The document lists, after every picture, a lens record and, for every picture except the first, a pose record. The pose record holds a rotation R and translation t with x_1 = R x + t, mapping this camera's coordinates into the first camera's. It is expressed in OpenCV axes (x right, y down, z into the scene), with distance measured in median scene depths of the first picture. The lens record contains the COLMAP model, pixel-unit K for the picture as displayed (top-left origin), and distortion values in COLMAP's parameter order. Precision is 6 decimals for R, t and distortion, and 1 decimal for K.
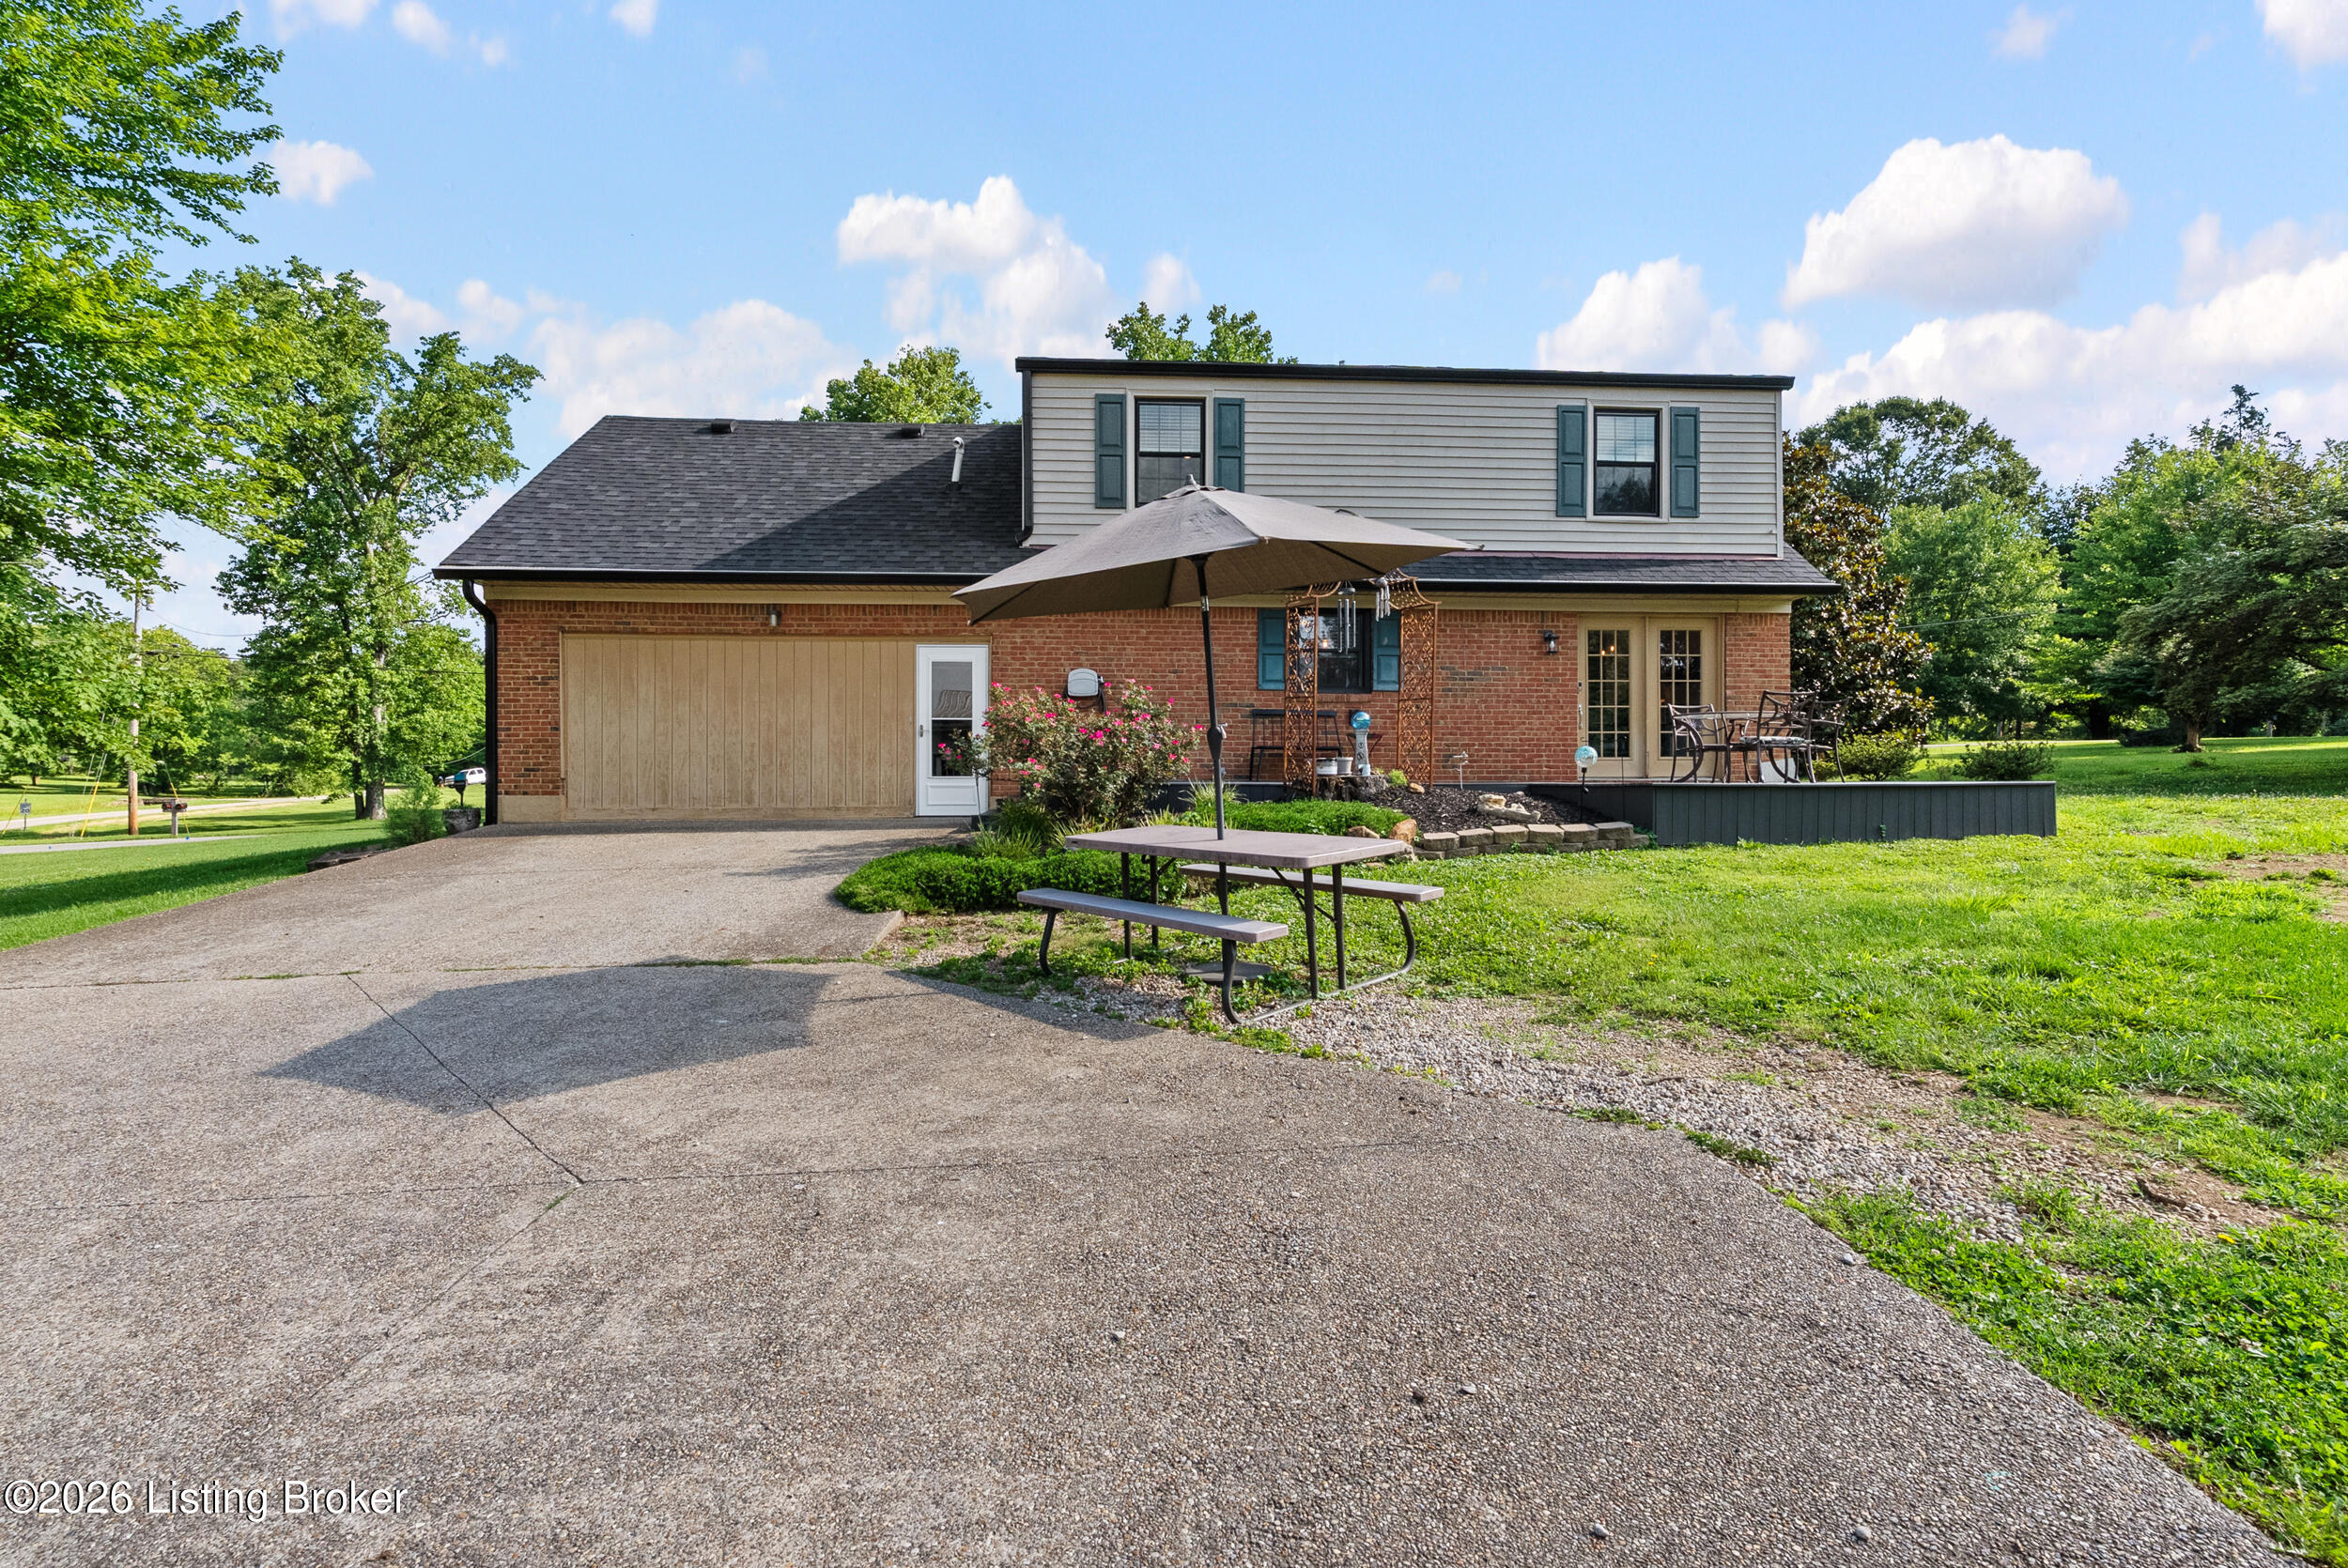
lens RADIAL K [[1058.6, 0, 1176.6], [0, 1058.6, 789.3], [0, 0, 1]] dist [-0.015449, 0.000331]
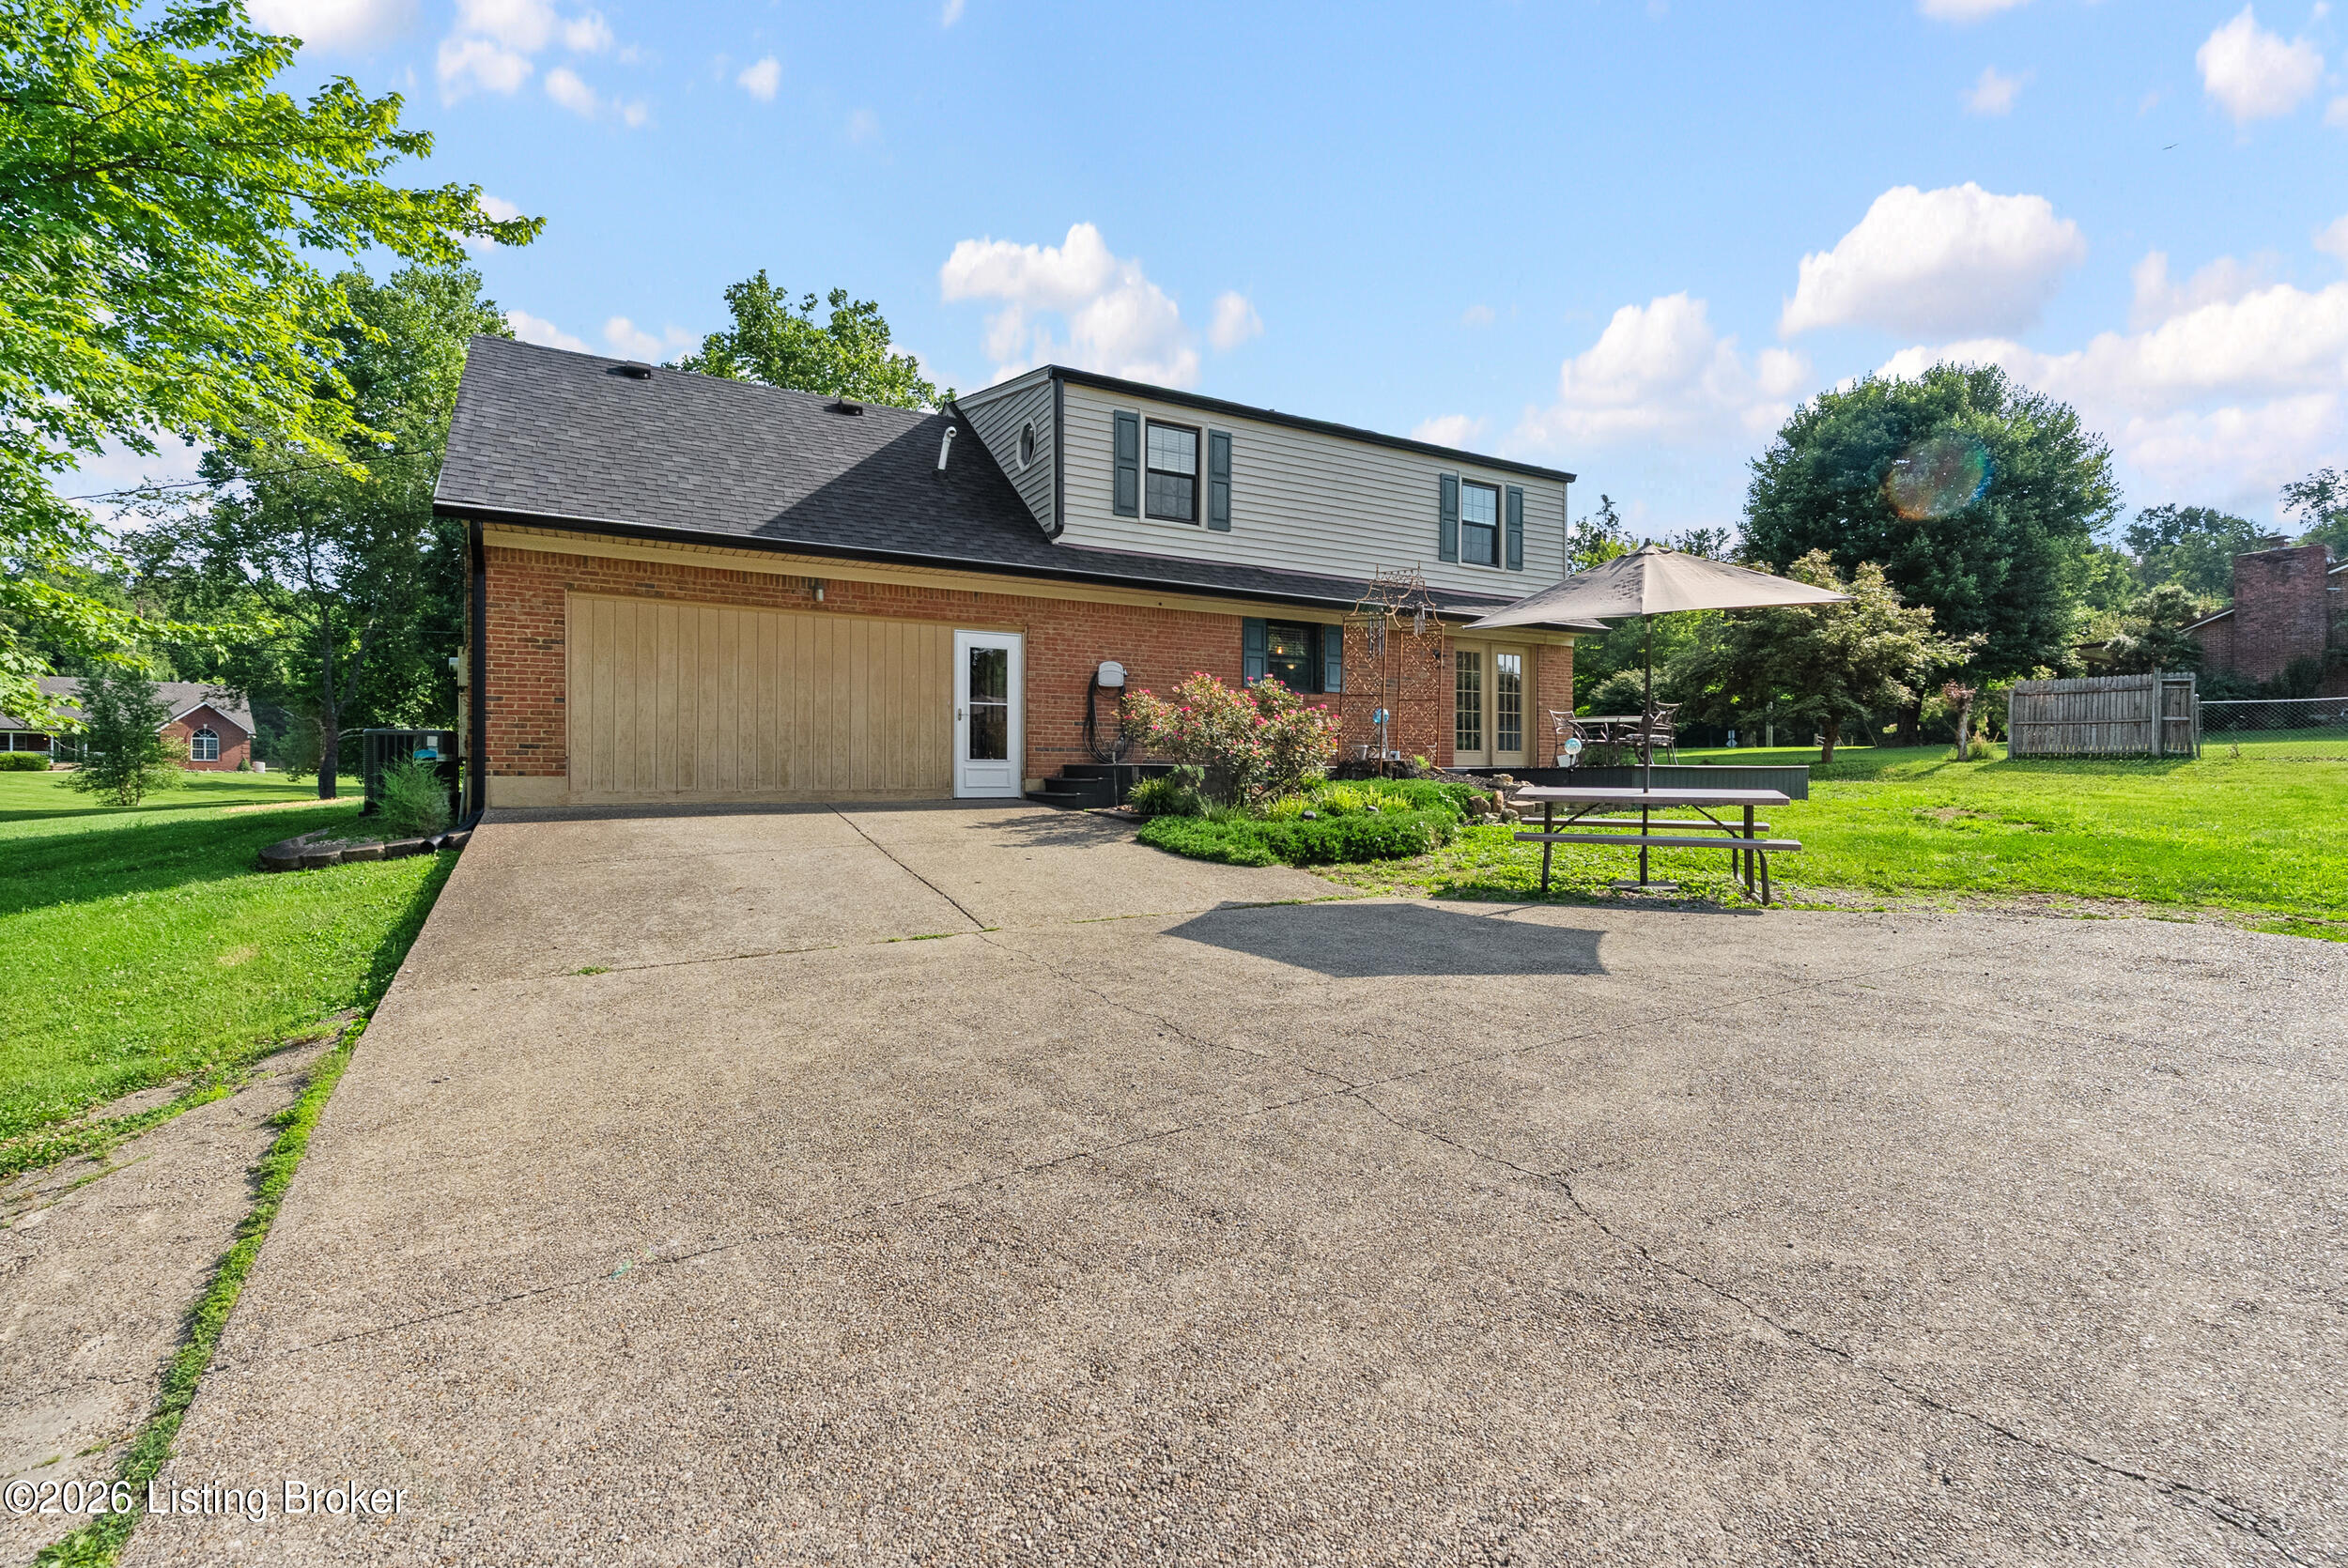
lens RADIAL K [[1058.6, 0, 1229.1], [0, 1058.6, 756.0], [0, 0, 1]] dist [-0.015449, 0.000331]
pose [[0.893729, 0.013512, 0.448403, -0.464454], [-0.006990, 0.999844, -0.016197, -0.000548], [-0.448552, 0.011342, 0.893685, -0.023863]]
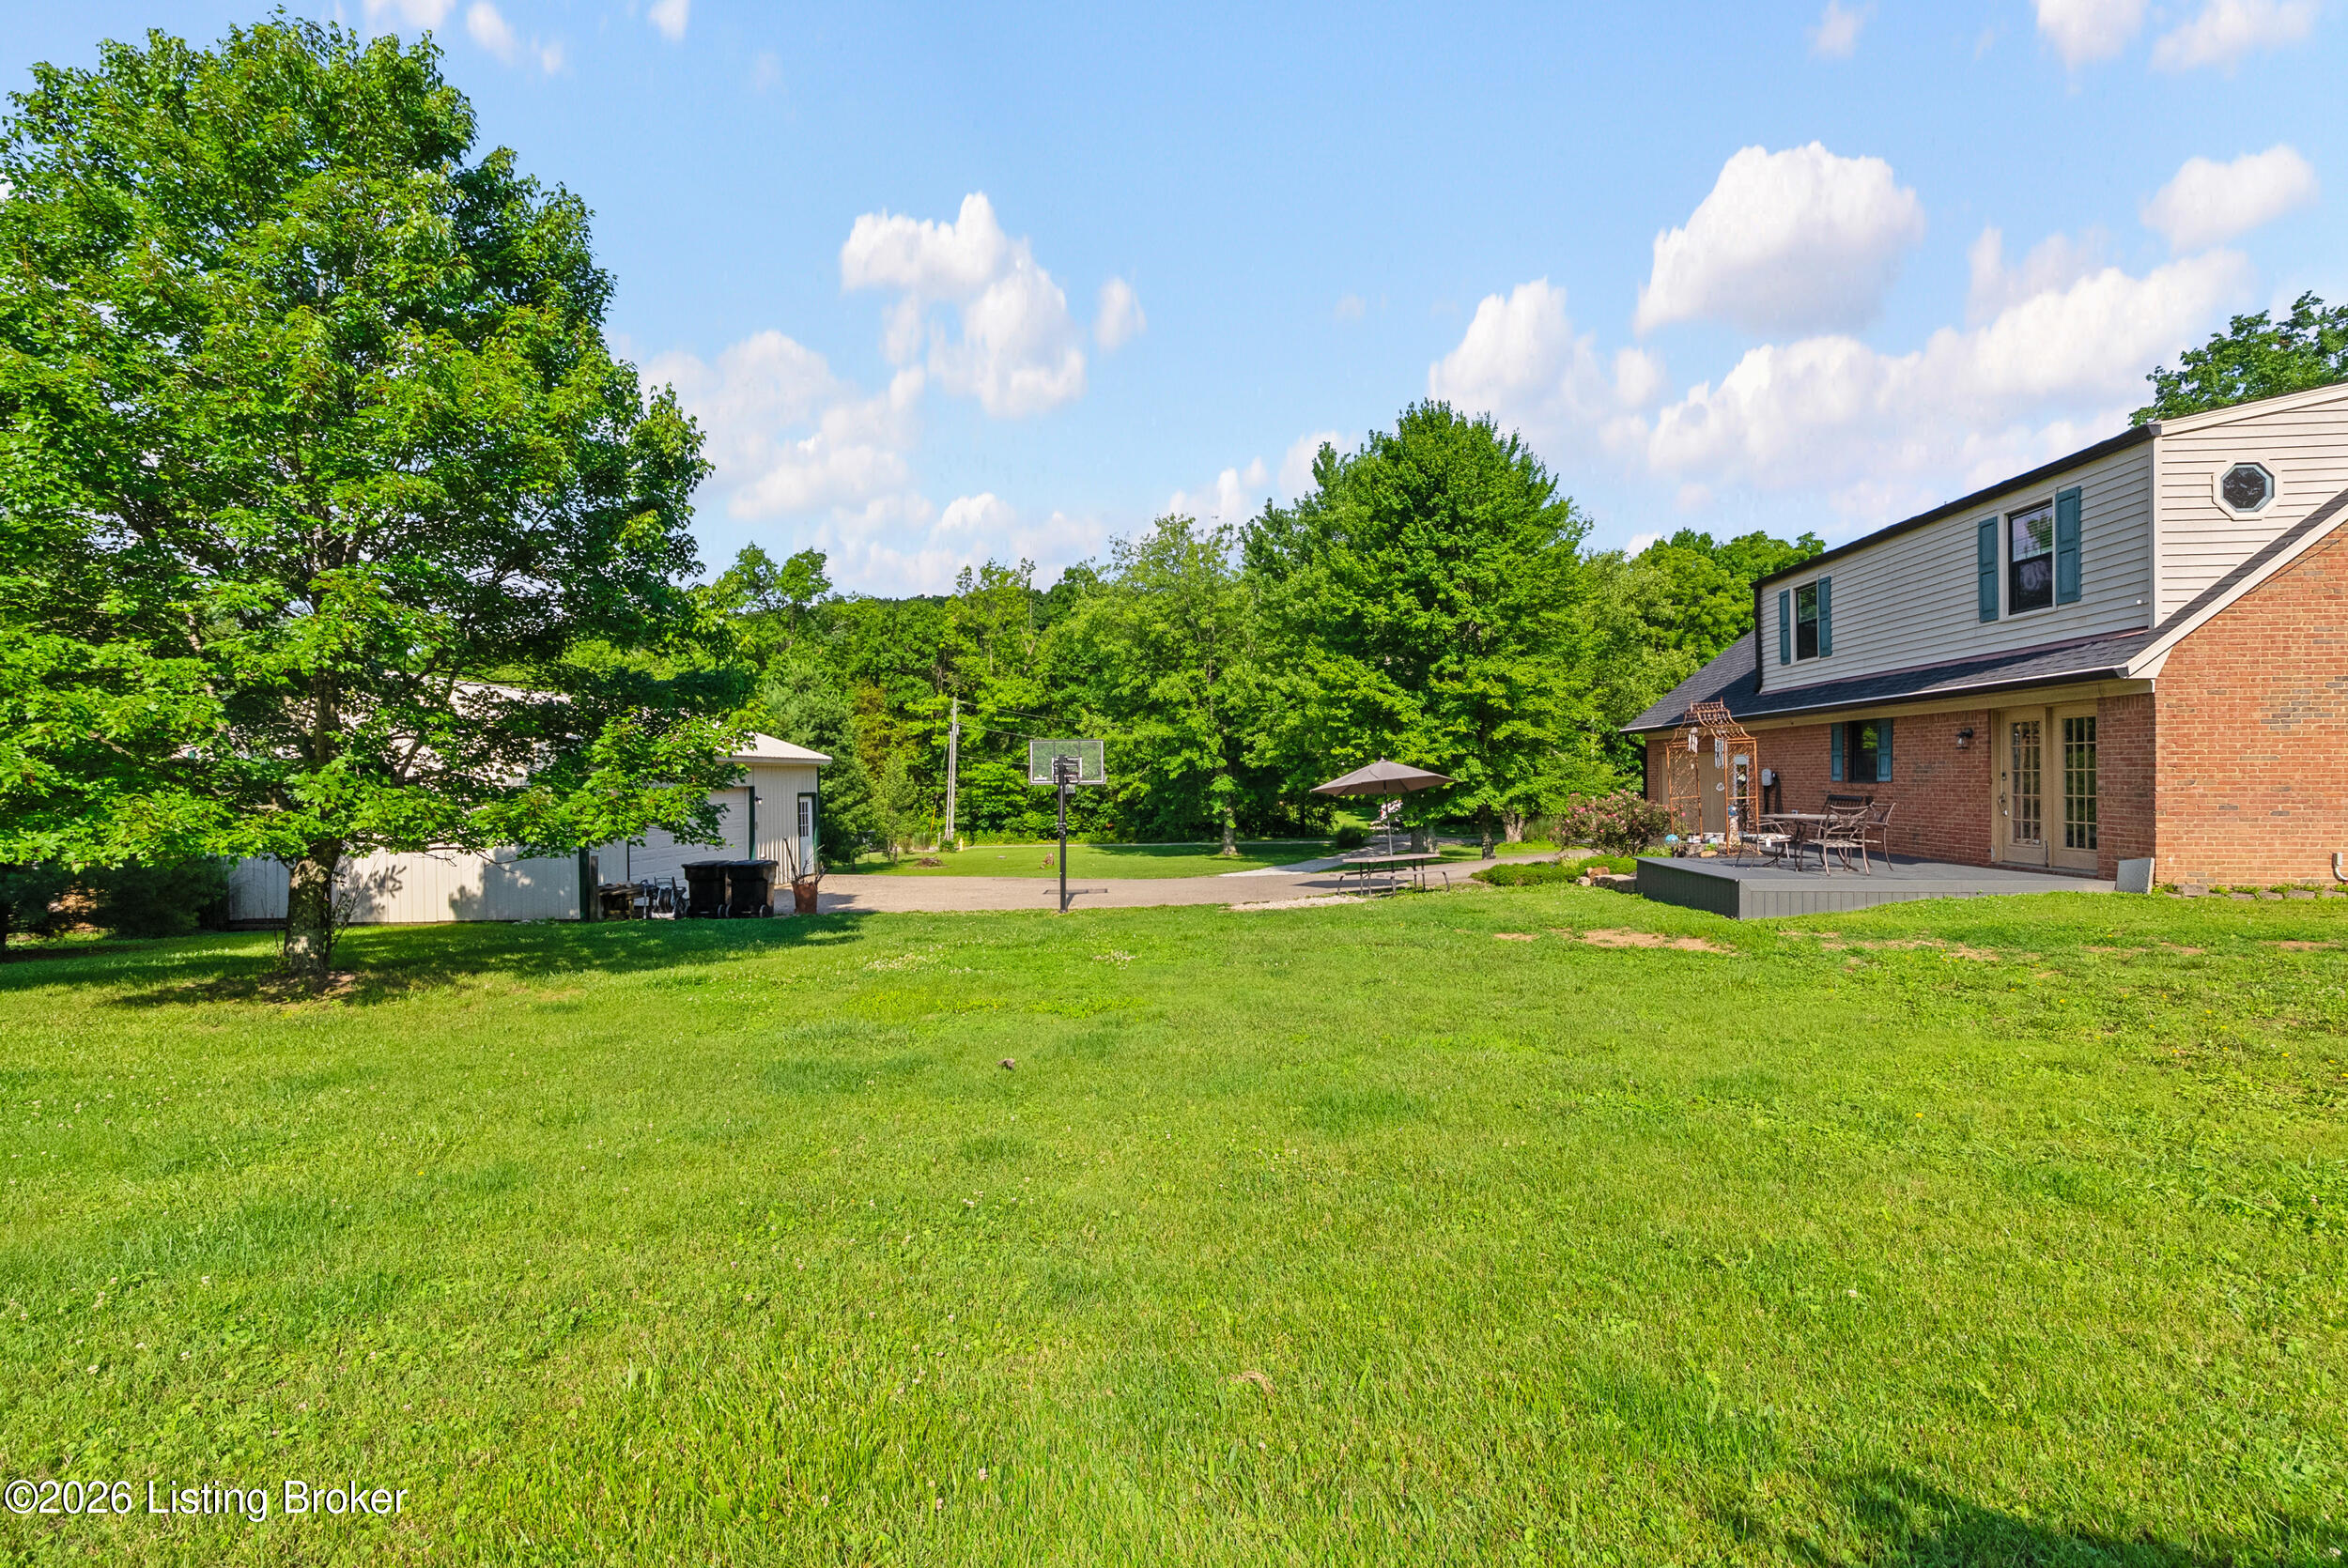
lens RADIAL K [[1058.6, 0, 1173.6], [0, 1058.6, 779.4], [0, 0, 1]] dist [-0.015449, 0.000331]
pose [[-0.134781, 0.001695, -0.990874, 1.662634], [-0.018653, 0.999817, 0.004248, -0.090647], [0.990700, 0.019055, -0.134725, 0.340298]]
